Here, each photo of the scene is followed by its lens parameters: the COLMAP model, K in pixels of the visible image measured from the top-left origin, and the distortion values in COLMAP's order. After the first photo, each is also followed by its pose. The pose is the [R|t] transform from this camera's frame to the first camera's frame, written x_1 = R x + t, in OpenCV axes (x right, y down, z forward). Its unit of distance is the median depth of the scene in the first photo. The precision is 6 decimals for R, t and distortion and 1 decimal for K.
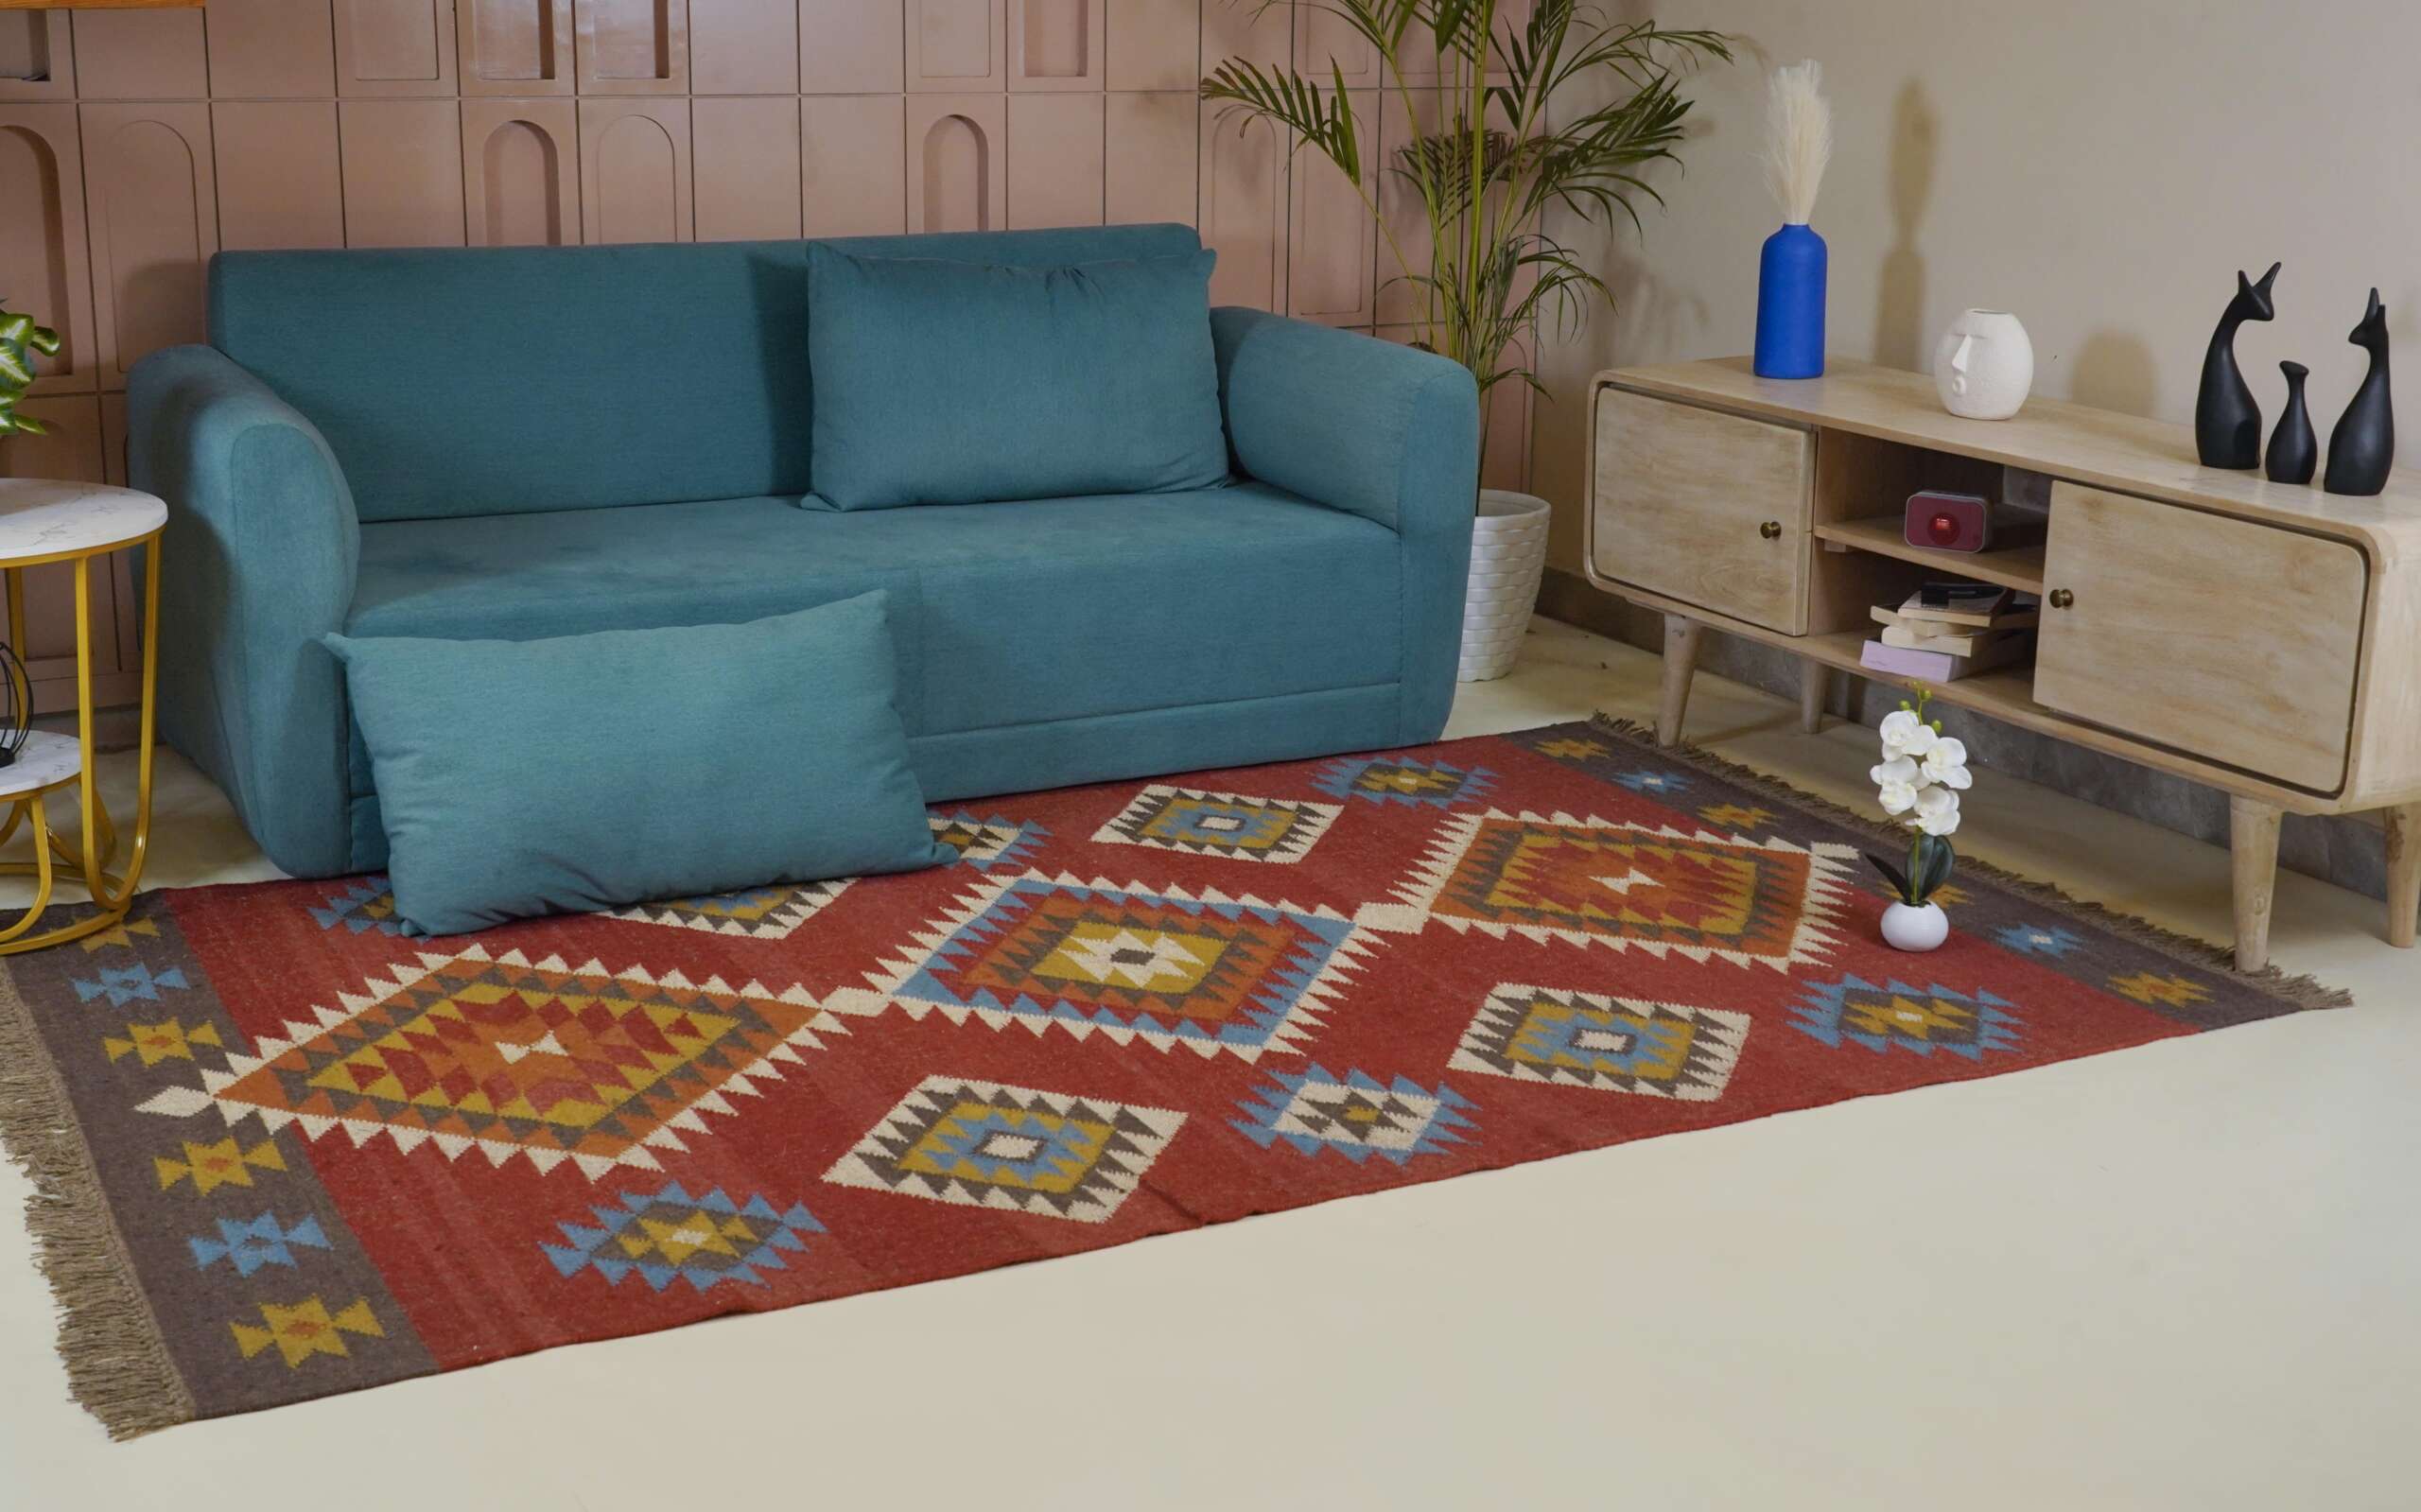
lens RADIAL K [[3136.9, 0, 1252.5], [0, 3136.9, 742.2], [0, 0, 1]] dist [0.063475, 0.000000]
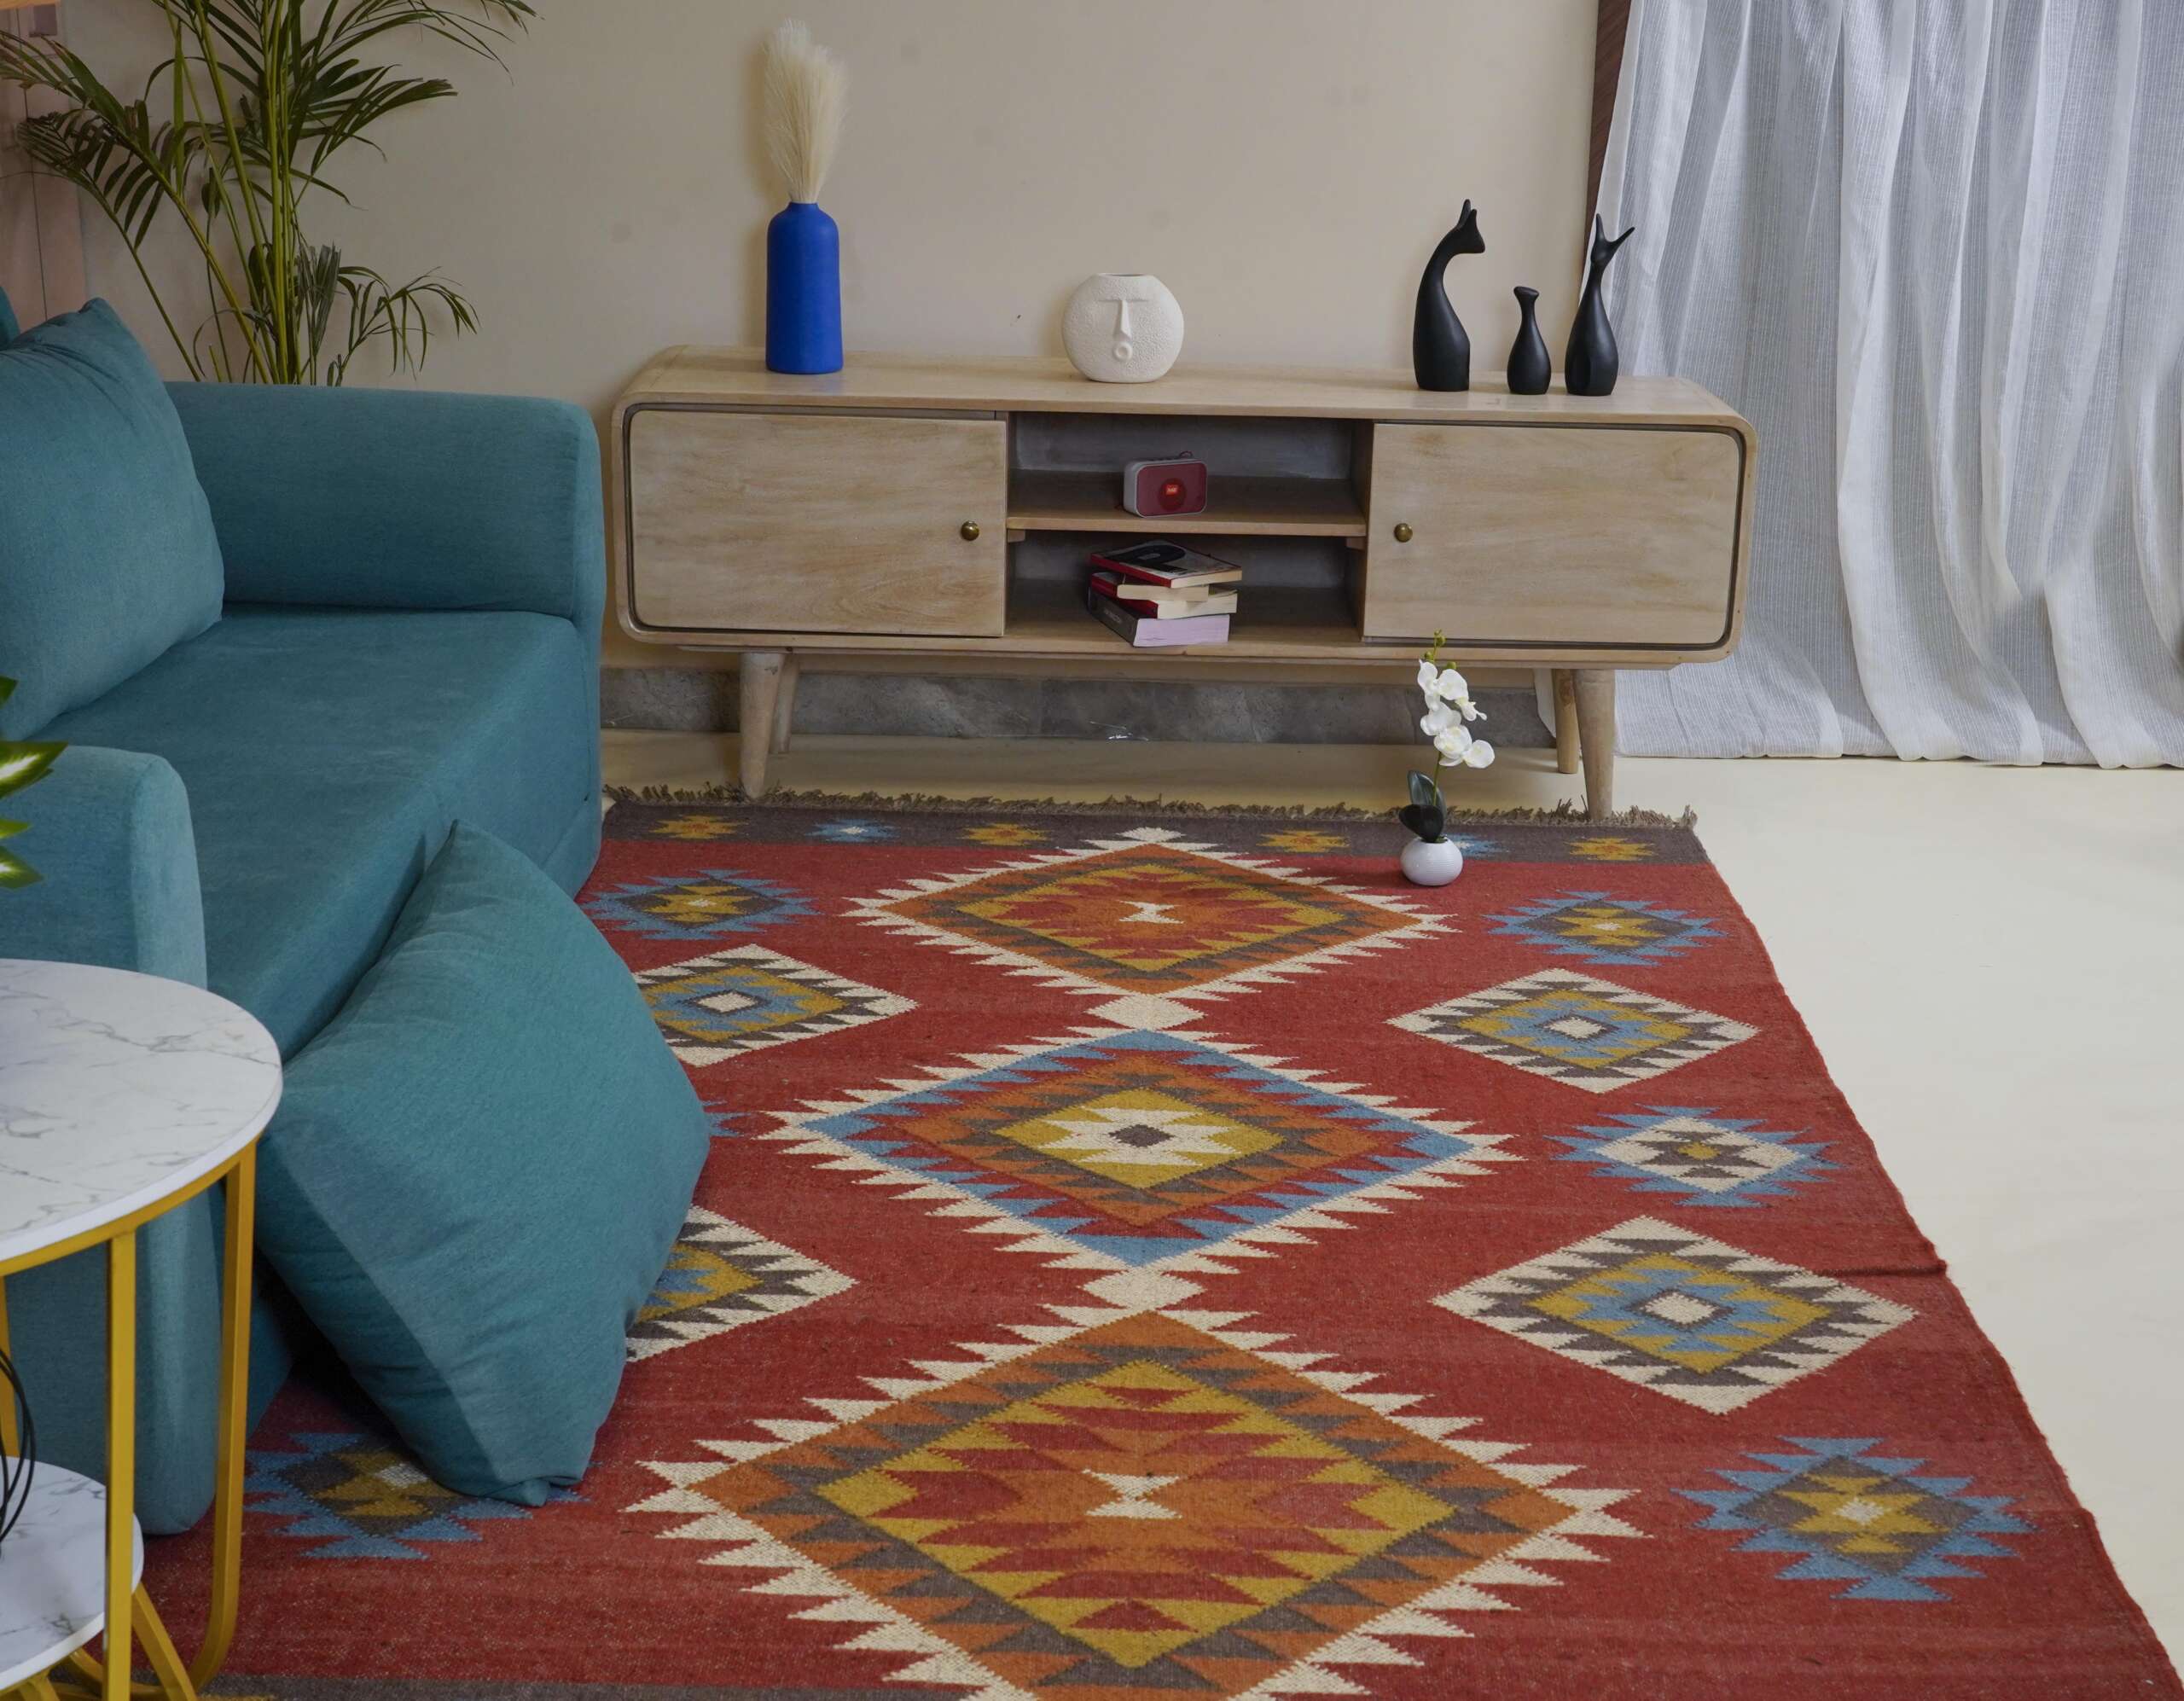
lens RADIAL K [[2987.4, 0, 1317.8], [0, 2987.4, 878.4], [0, 0, 1]] dist [0.040796, 0.000000]
pose [[0.442249, -0.269813, 0.855346, -0.660722], [0.198954, 0.959430, 0.199778, -0.142860], [-0.874547, 0.081823, 0.477987, 0.557280]]
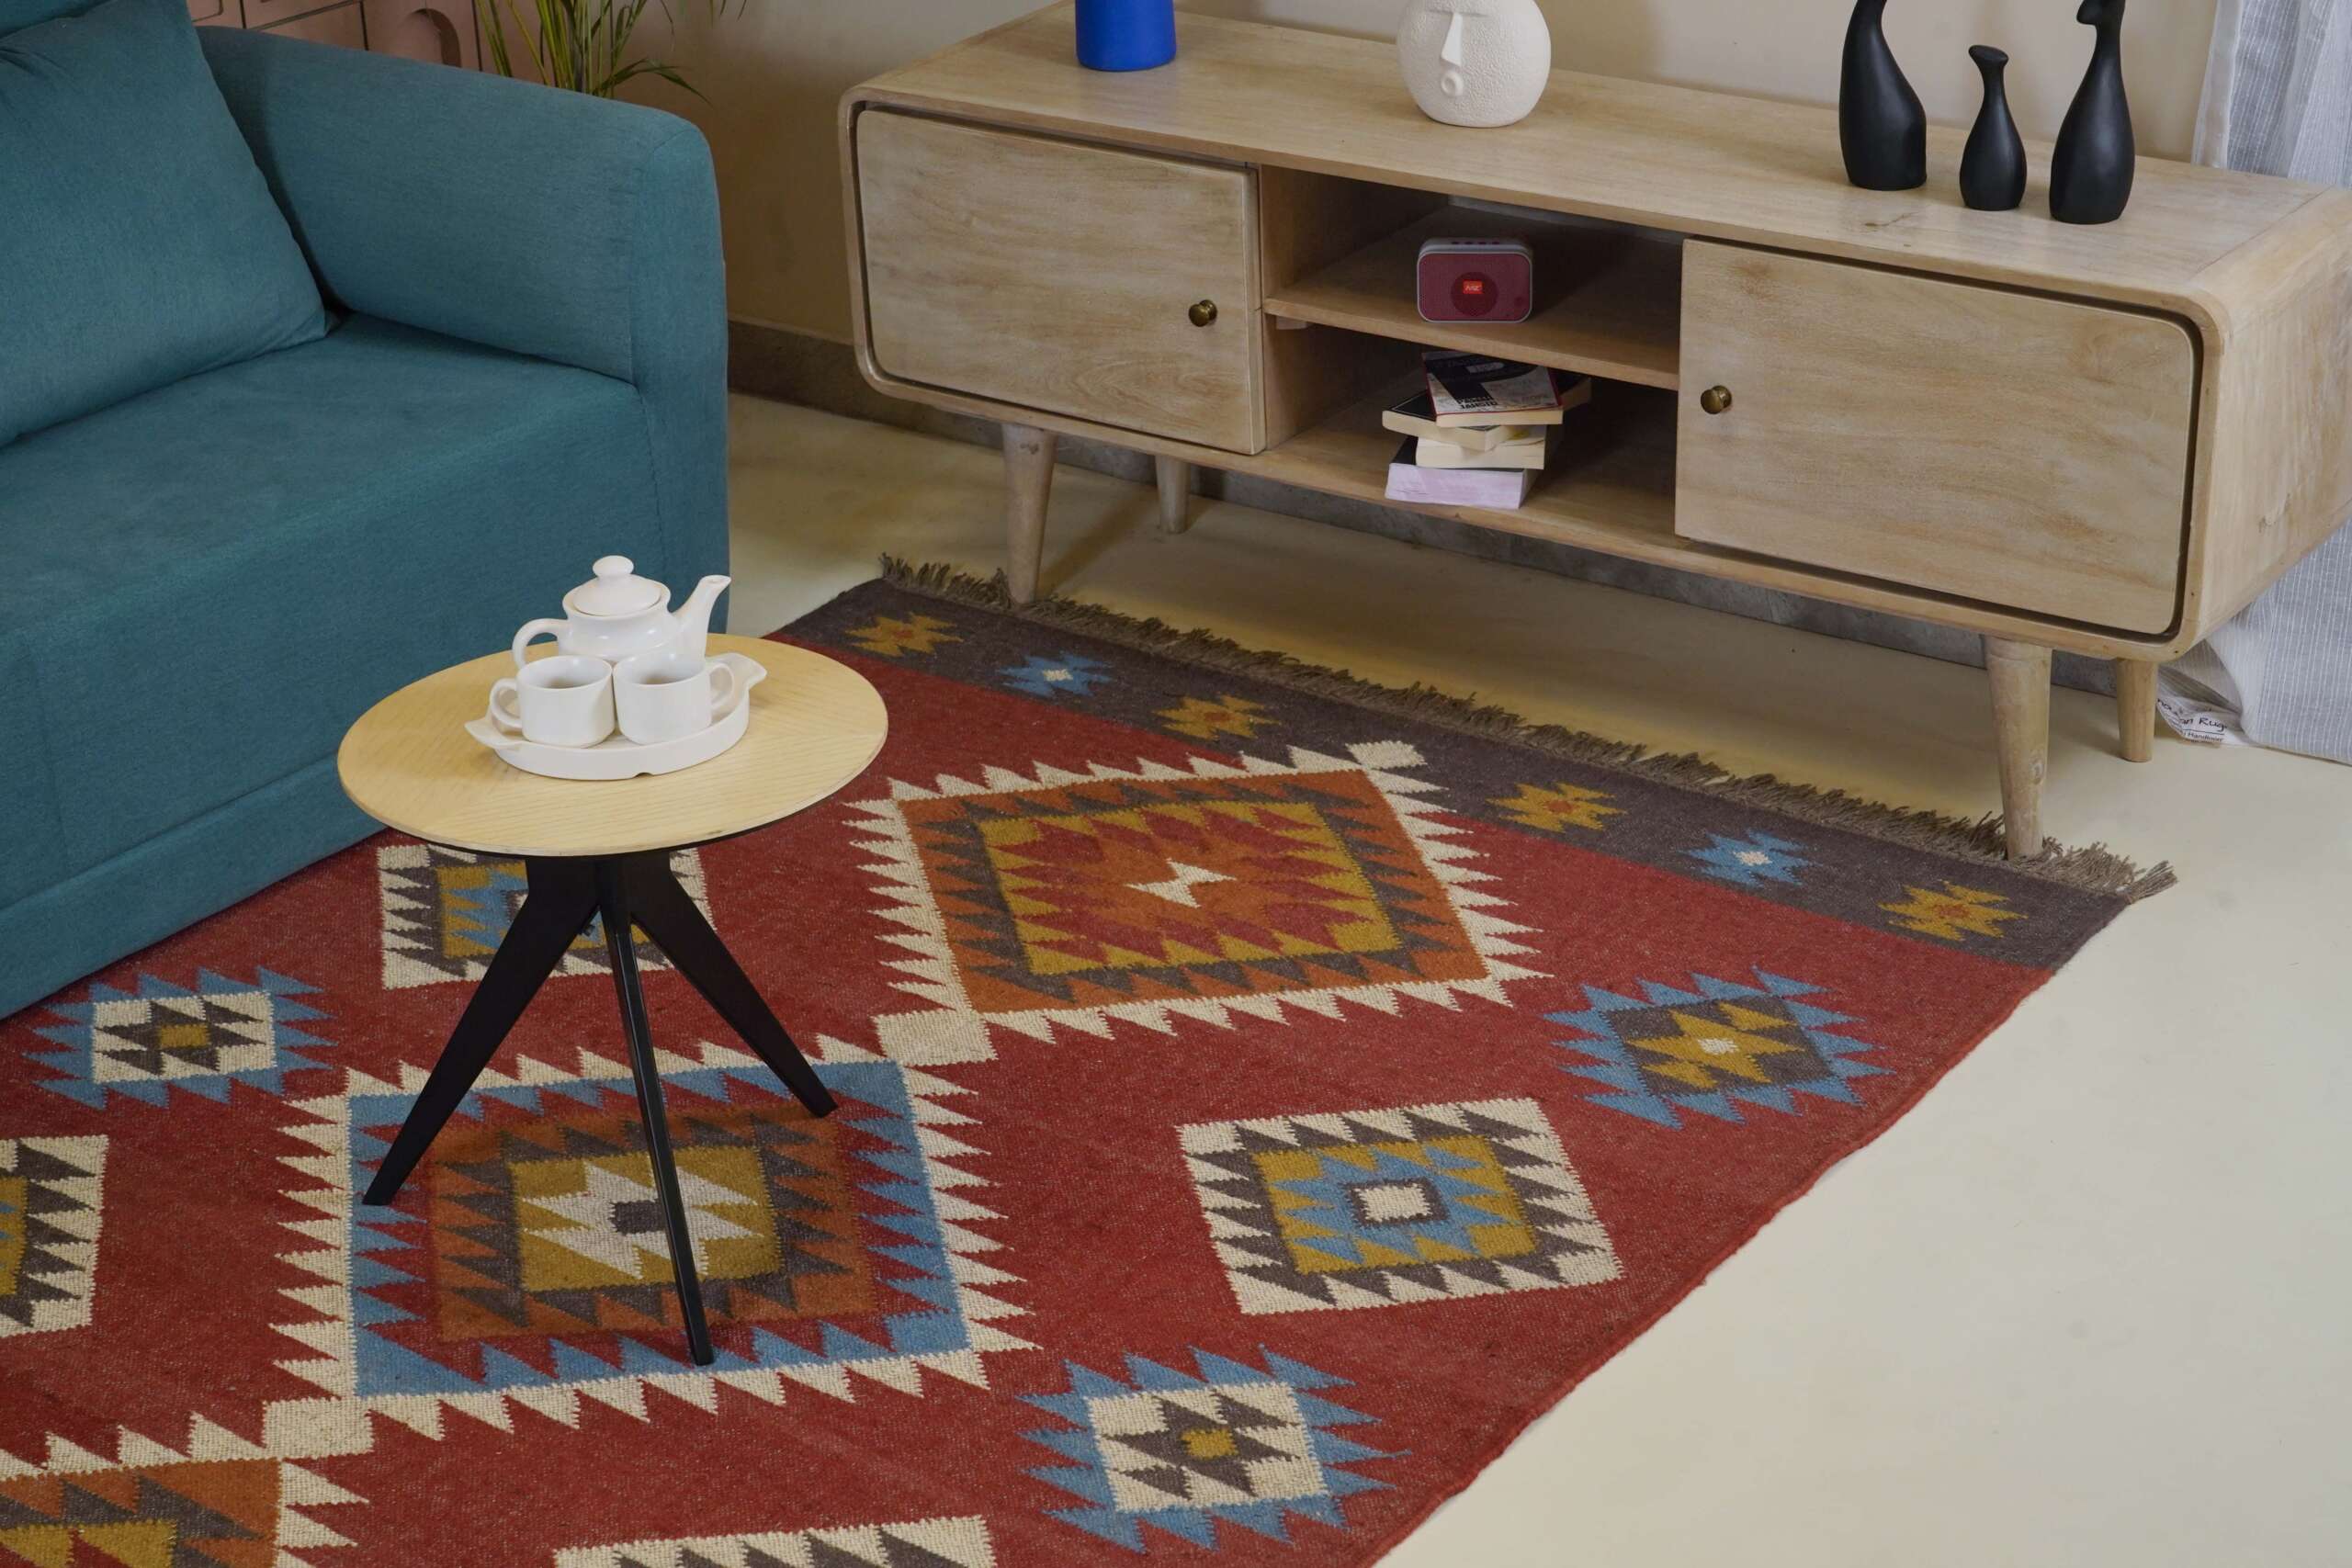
lens RADIAL K [[4140.7, 0, 1243.6], [0, 4140.7, 849.2], [0, 0, 1]] dist [0.017167, 0.000000]
pose [[0.897876, -0.223724, 0.379164, -0.231804], [0.149204, 0.964920, 0.216025, -0.170888], [-0.414194, -0.137391, 0.899760, 0.168987]]
